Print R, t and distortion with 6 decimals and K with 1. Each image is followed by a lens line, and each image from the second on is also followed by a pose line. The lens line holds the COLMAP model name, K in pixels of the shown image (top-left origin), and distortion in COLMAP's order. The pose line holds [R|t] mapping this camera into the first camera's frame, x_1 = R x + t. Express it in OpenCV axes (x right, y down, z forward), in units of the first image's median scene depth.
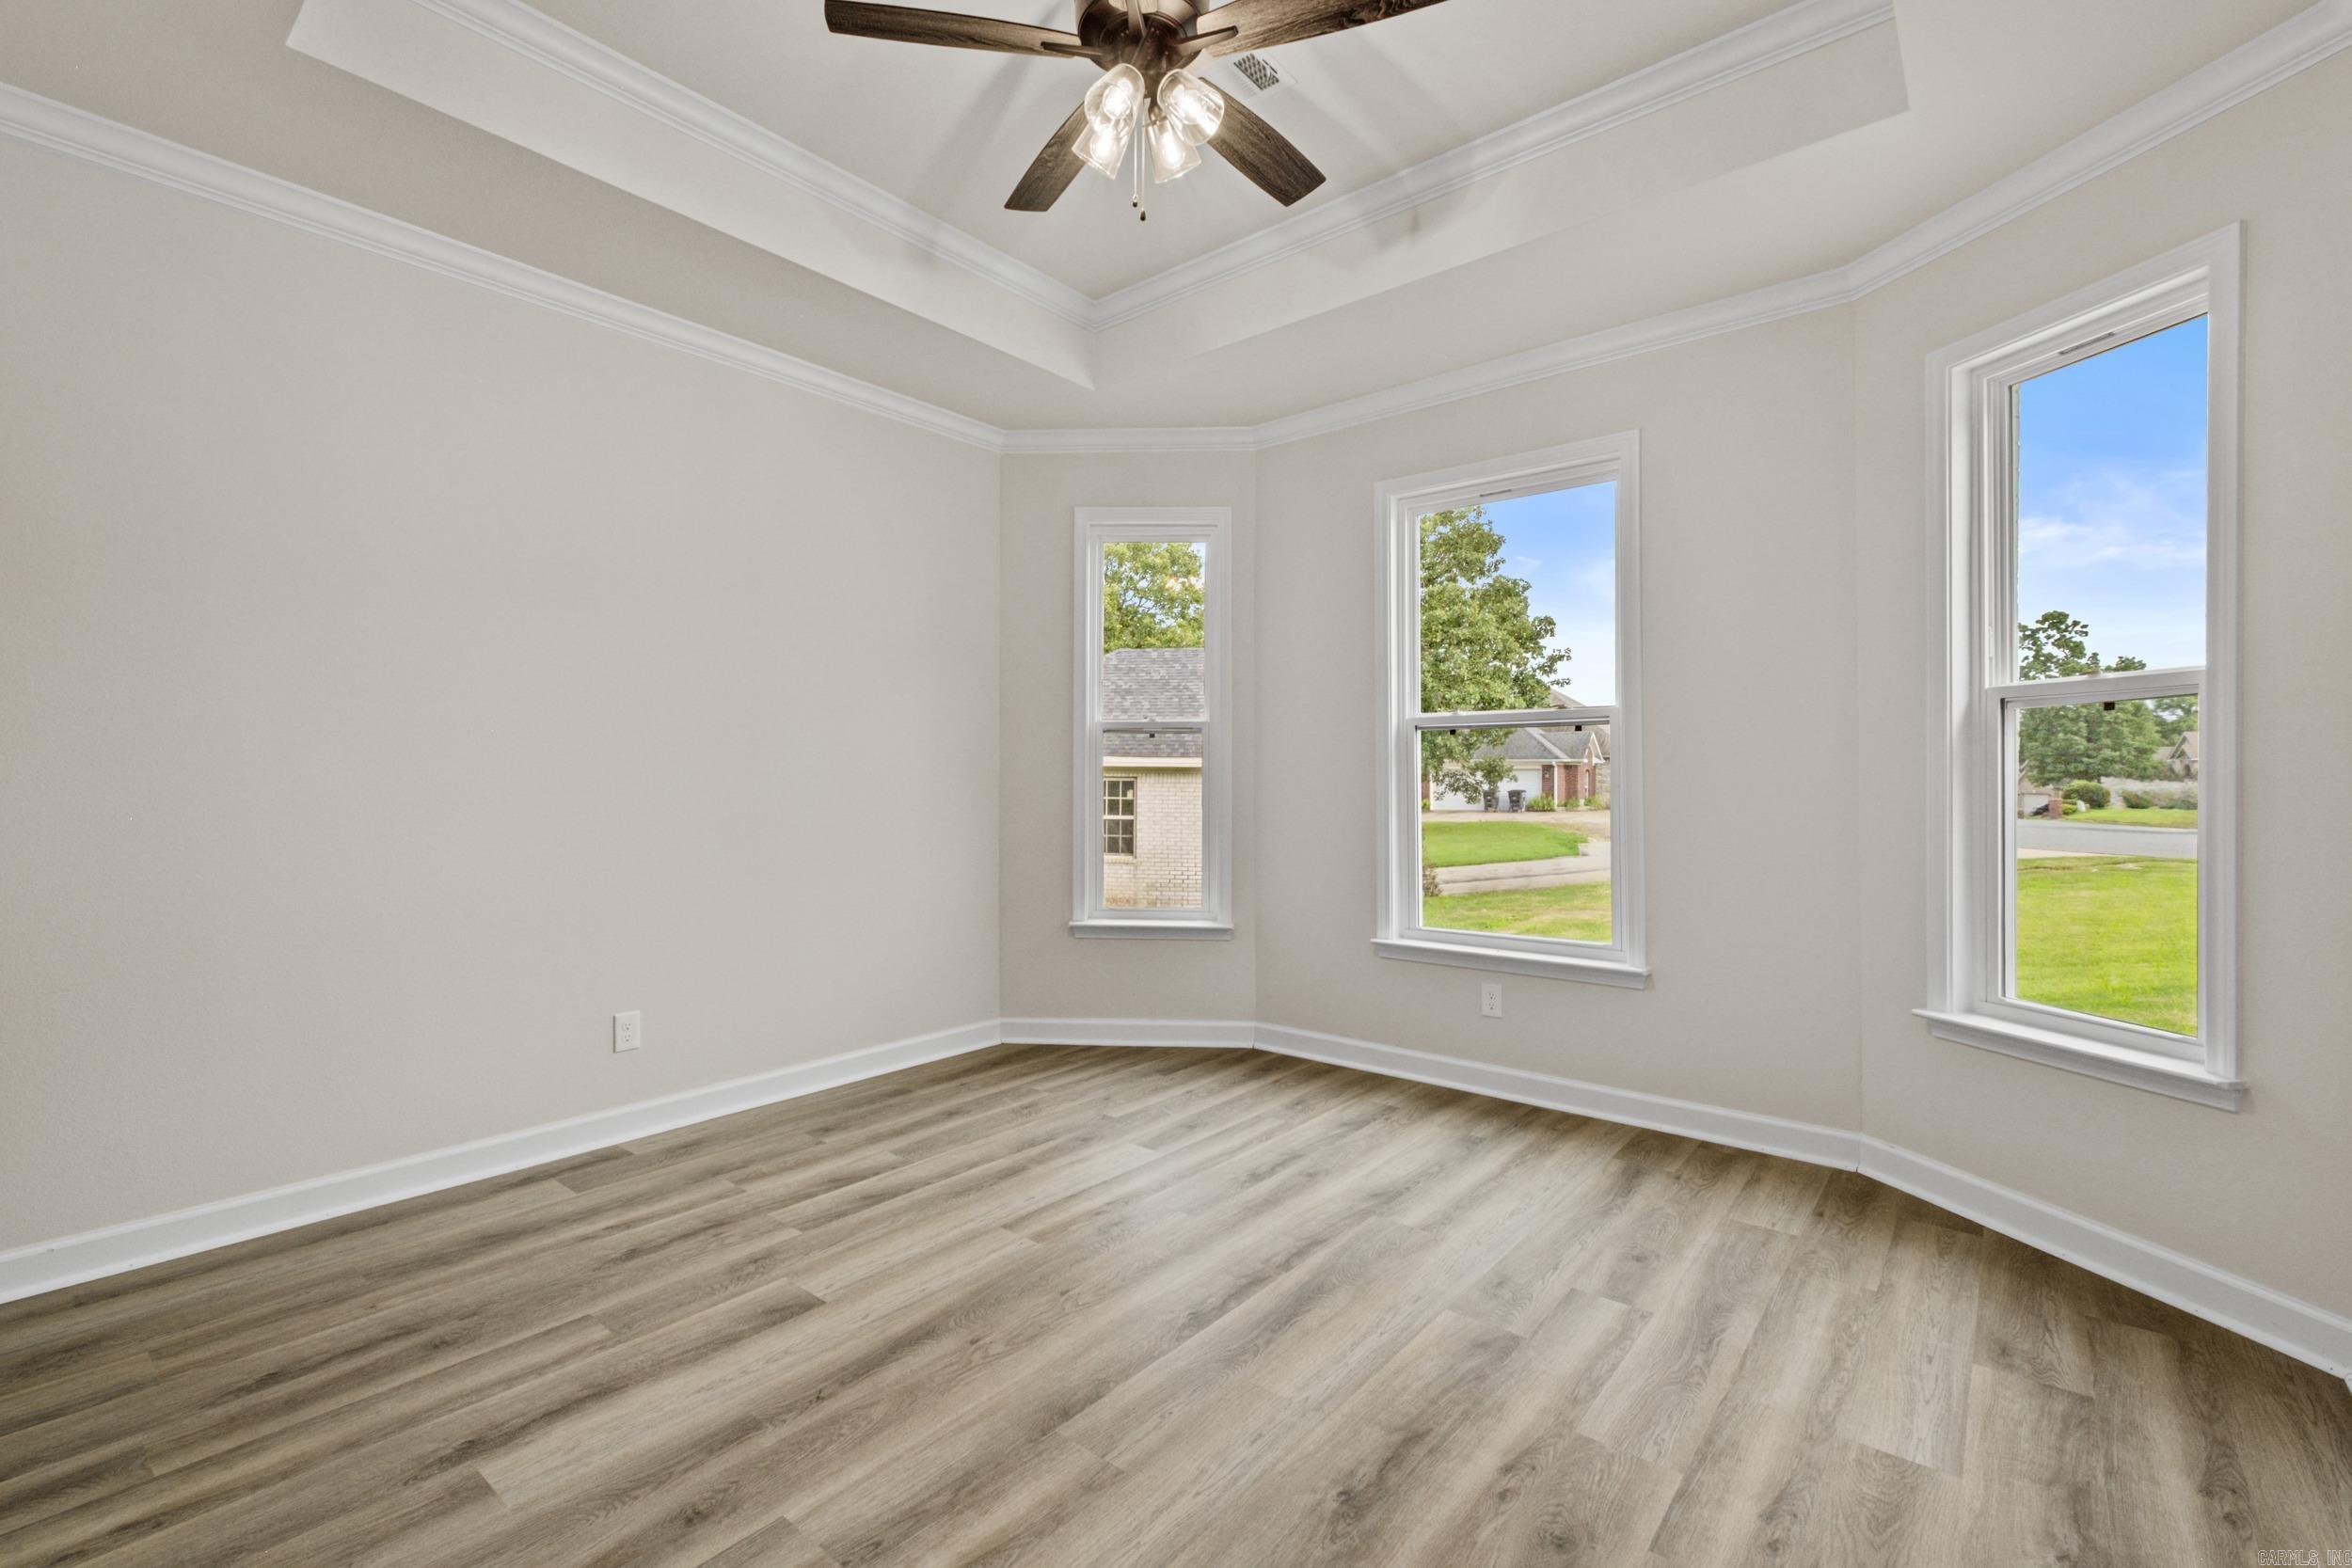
lens RADIAL K [[1017.9, 0, 1173.5], [0, 1017.9, 782.2], [0, 0, 1]] dist [-0.000845, 0.000200]
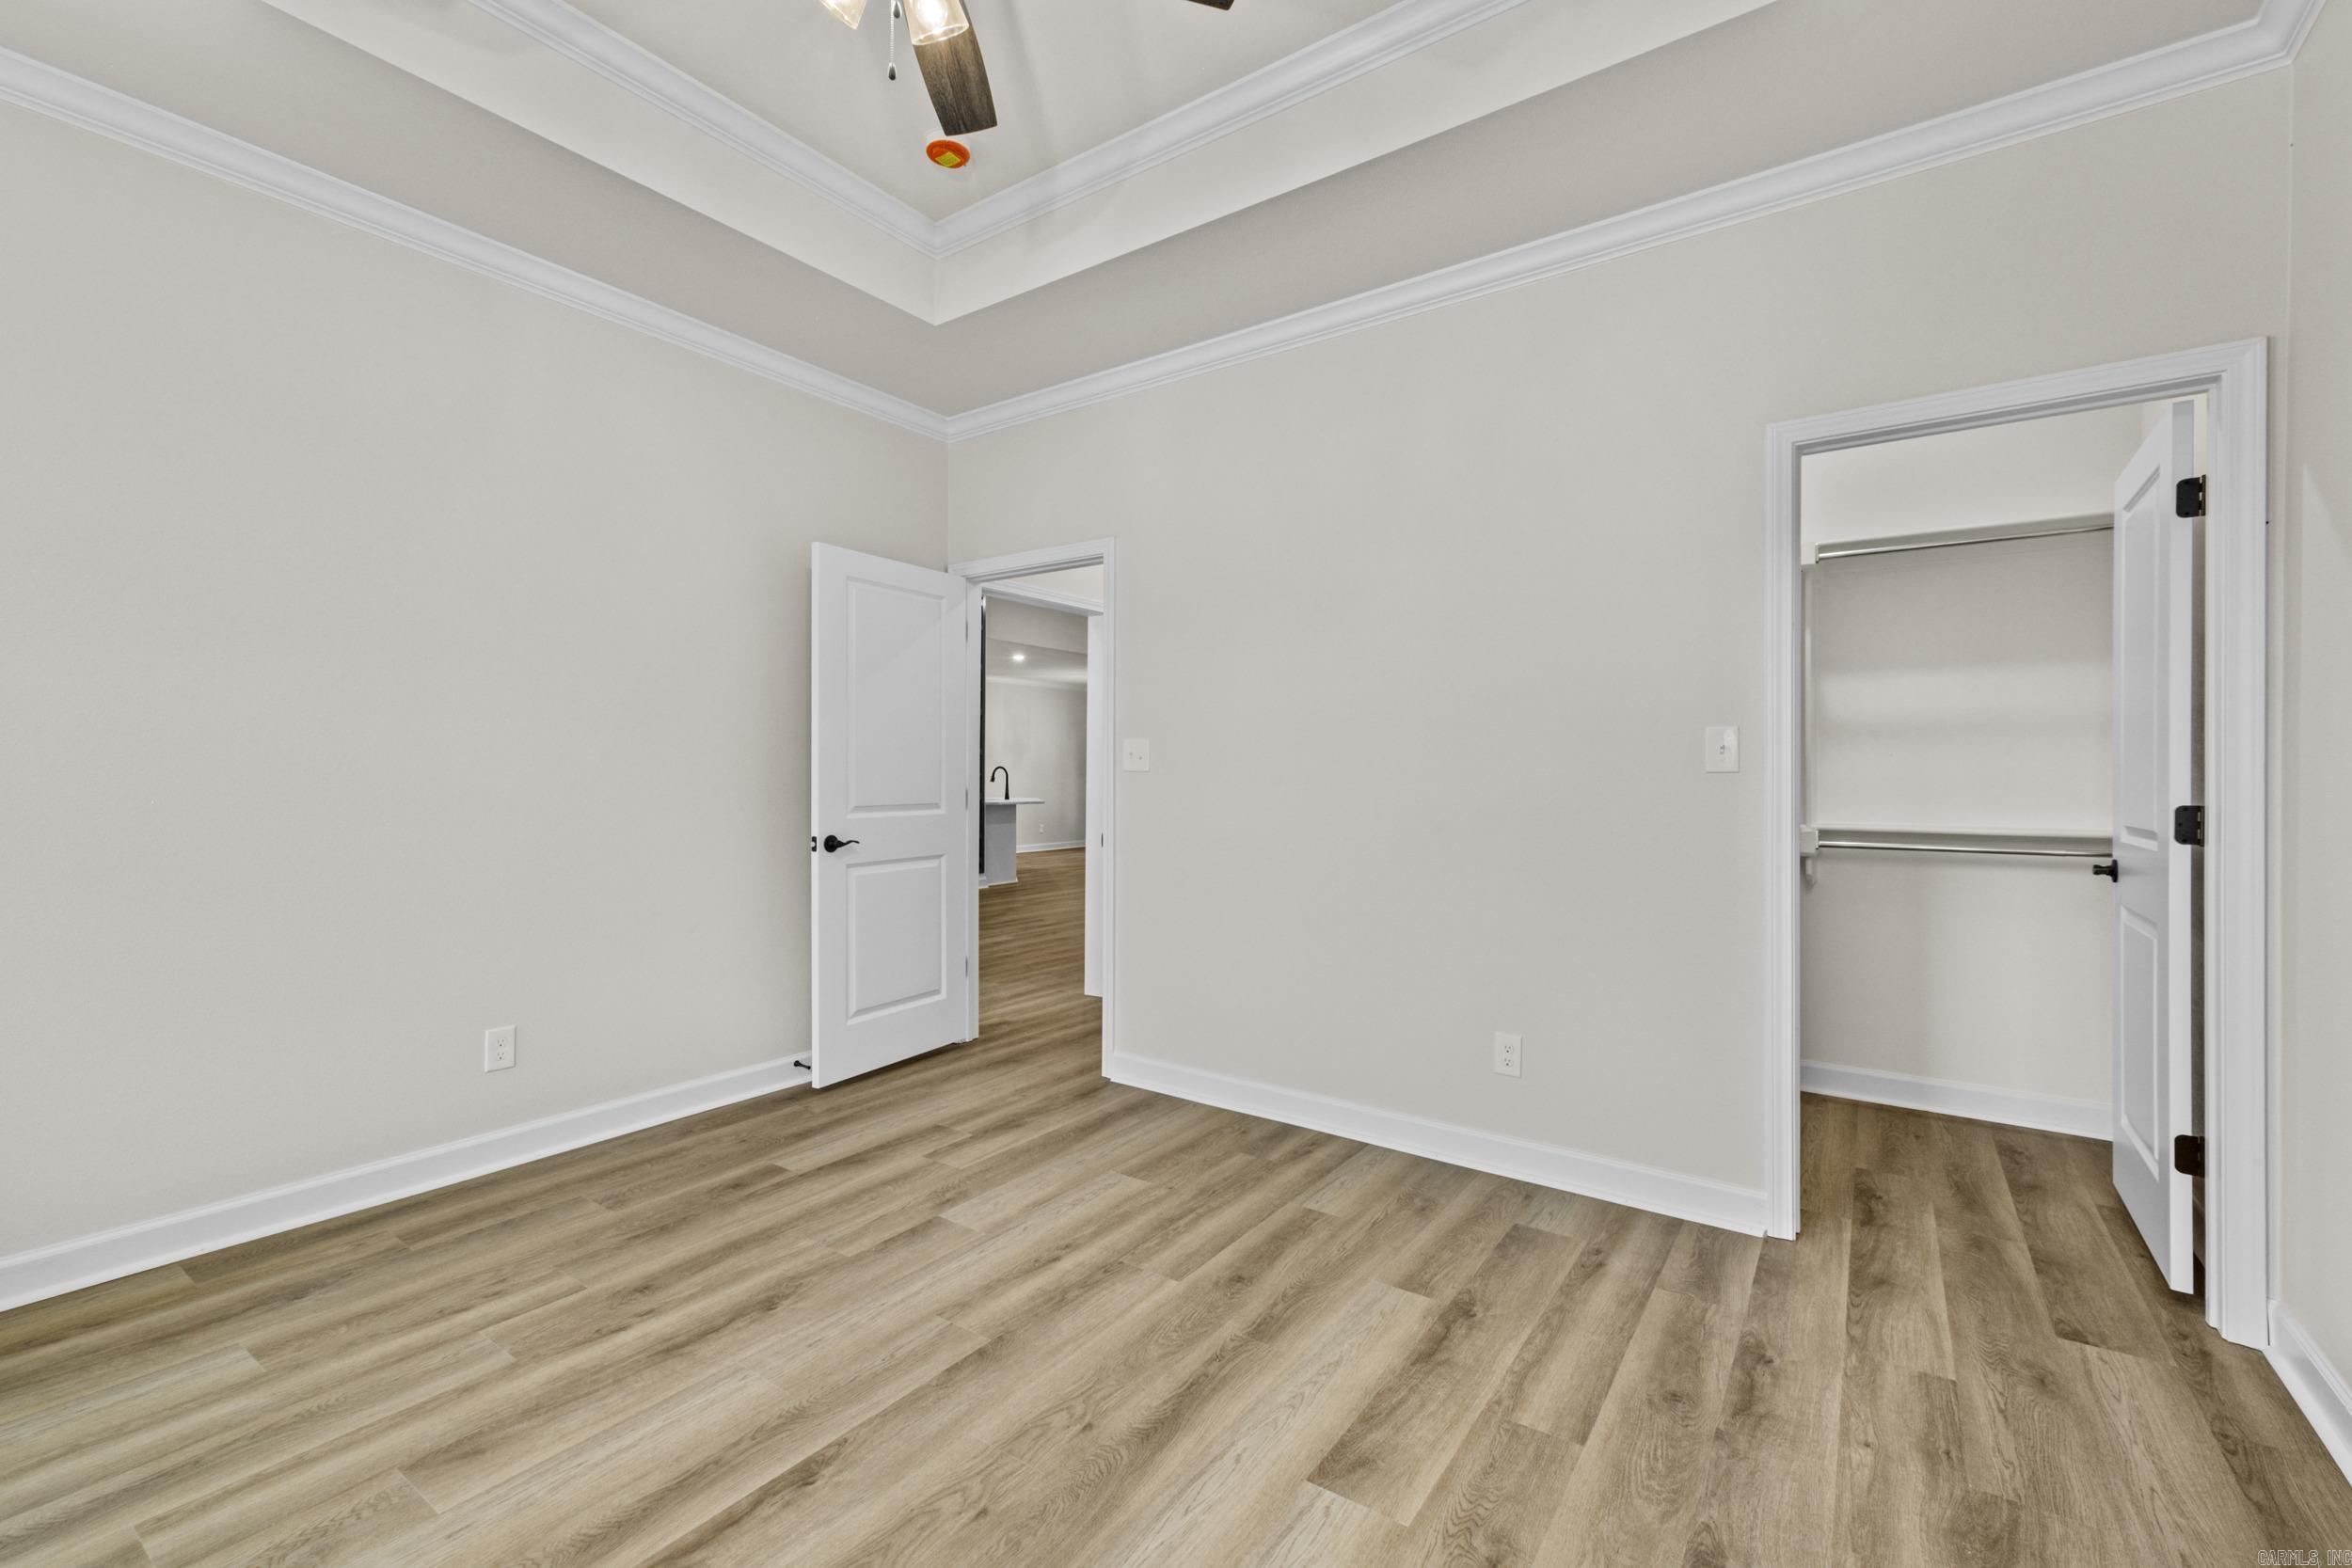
lens RADIAL K [[1017.9, 0, 1176.3], [0, 1017.9, 779.7], [0, 0, 1]] dist [-0.000845, 0.000200]
pose [[-0.997101, -0.006588, -0.075808, -0.219280], [-0.006541, 0.999978, -0.000877, 0.002808], [0.075812, -0.000379, -0.997122, 2.028890]]
